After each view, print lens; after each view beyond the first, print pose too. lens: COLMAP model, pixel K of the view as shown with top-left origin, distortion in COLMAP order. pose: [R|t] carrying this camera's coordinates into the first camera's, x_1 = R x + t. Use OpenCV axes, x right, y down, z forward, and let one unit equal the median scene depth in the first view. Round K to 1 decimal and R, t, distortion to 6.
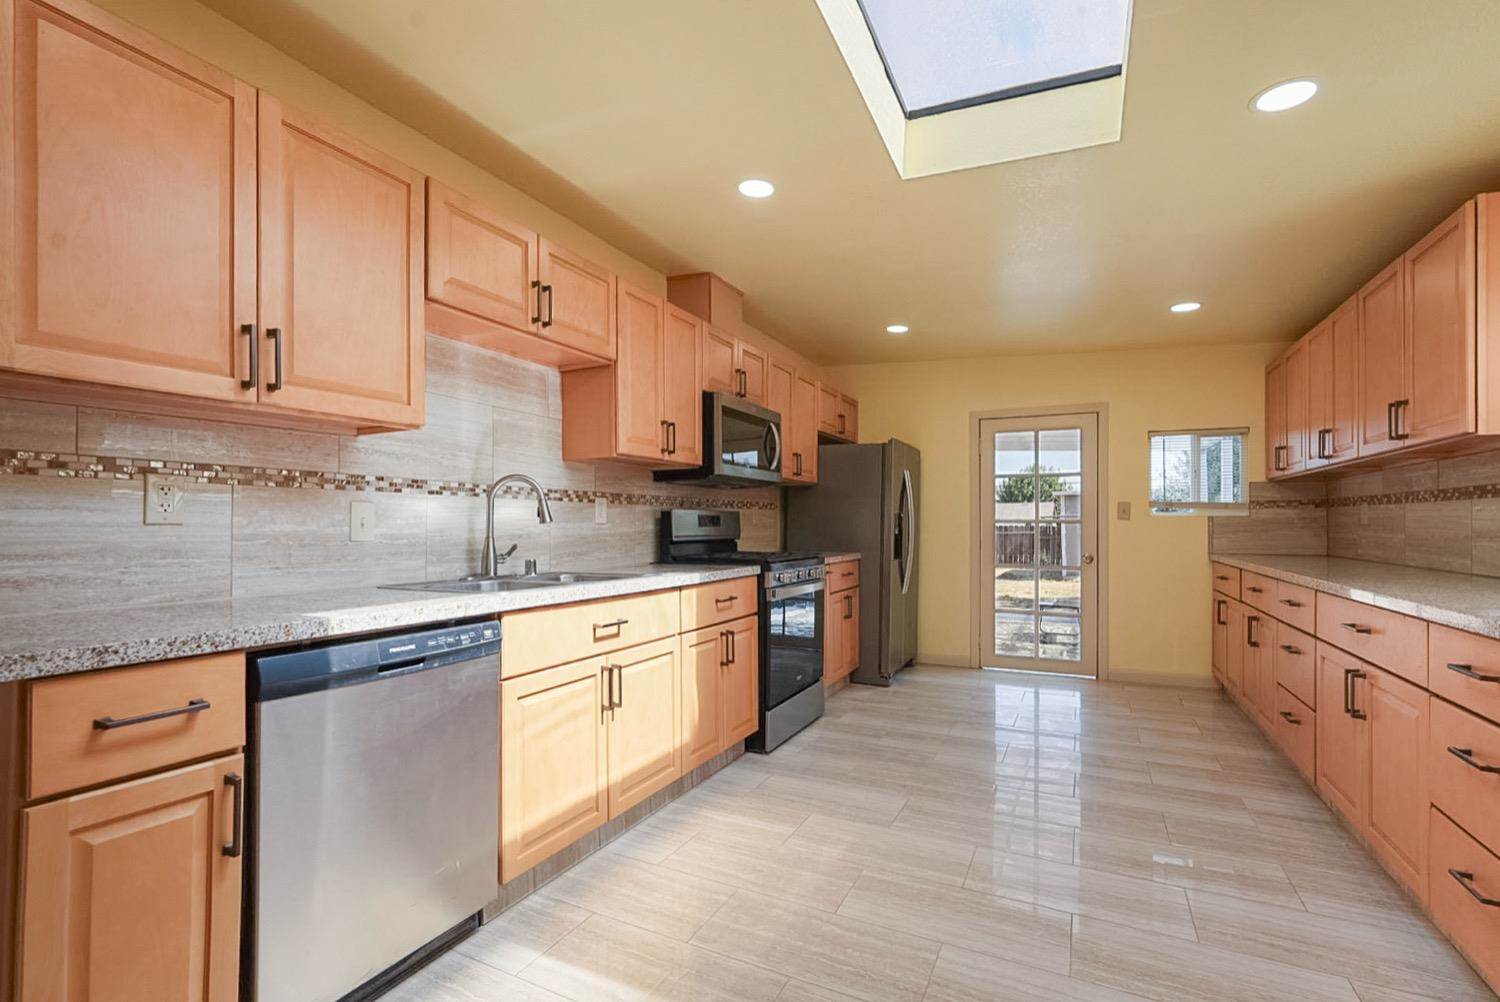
lens RADIAL K [[682.8, 0, 752.0], [0, 682.8, 523.4], [0, 0, 1]] dist [-0.018191, 0.009737]
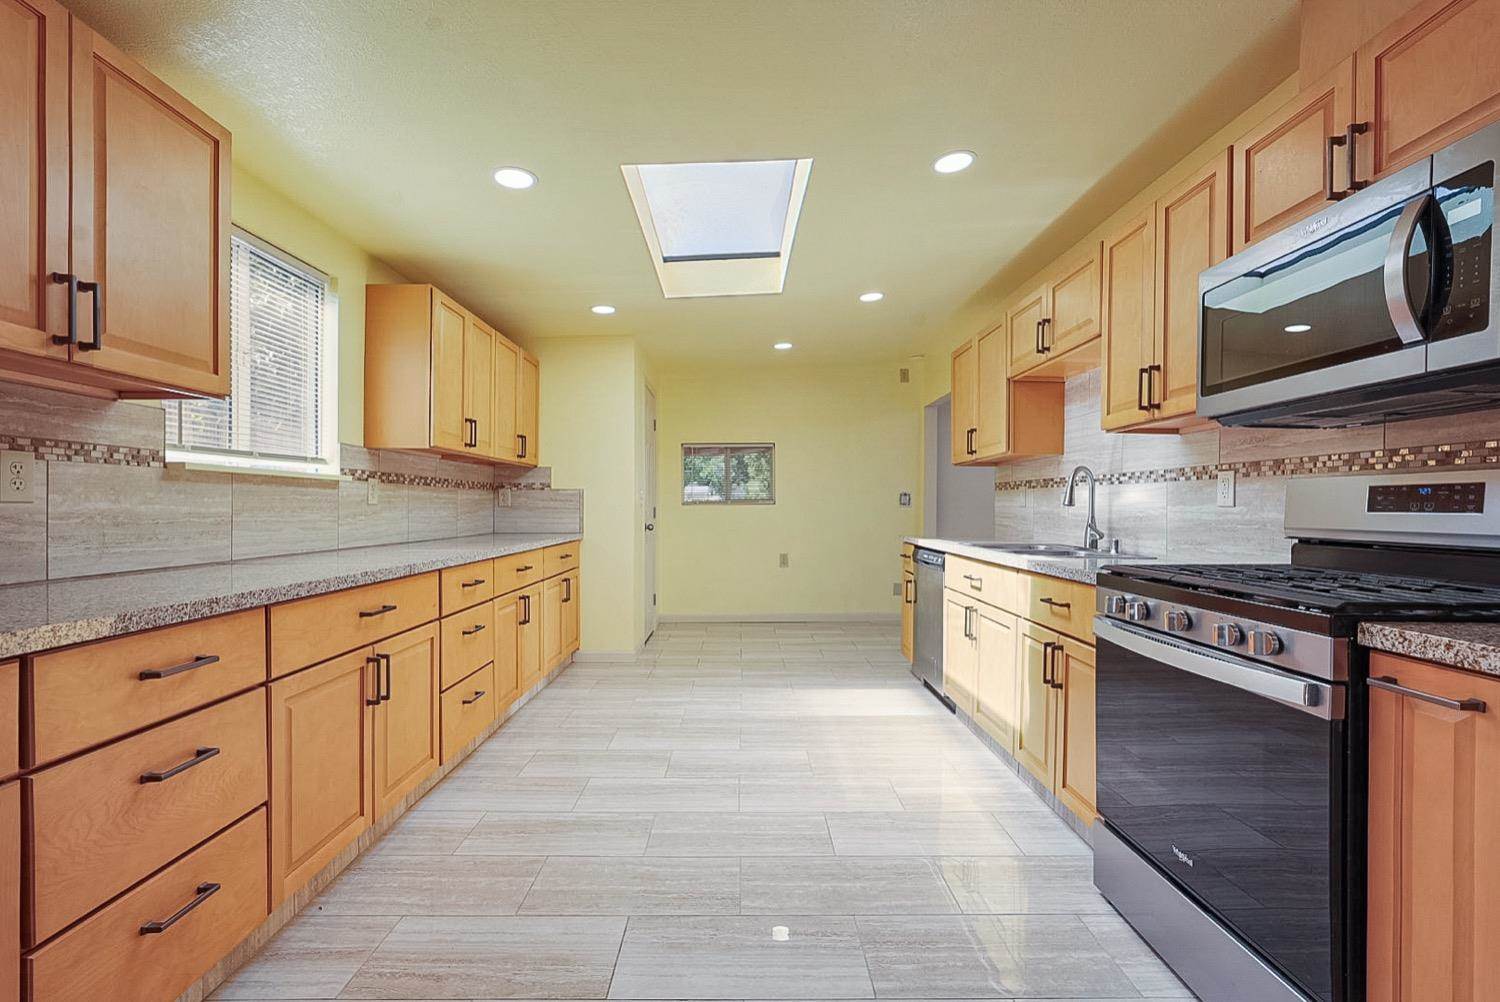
lens RADIAL K [[682.8, 0, 752.0], [0, 682.8, 523.4], [0, 0, 1]] dist [-0.018191, 0.009737]
pose [[-0.893359, 0.008248, -0.449268, 0.633113], [-0.001876, 0.999754, 0.022084, 0.004371], [0.449340, 0.020572, -0.893124, 1.570240]]
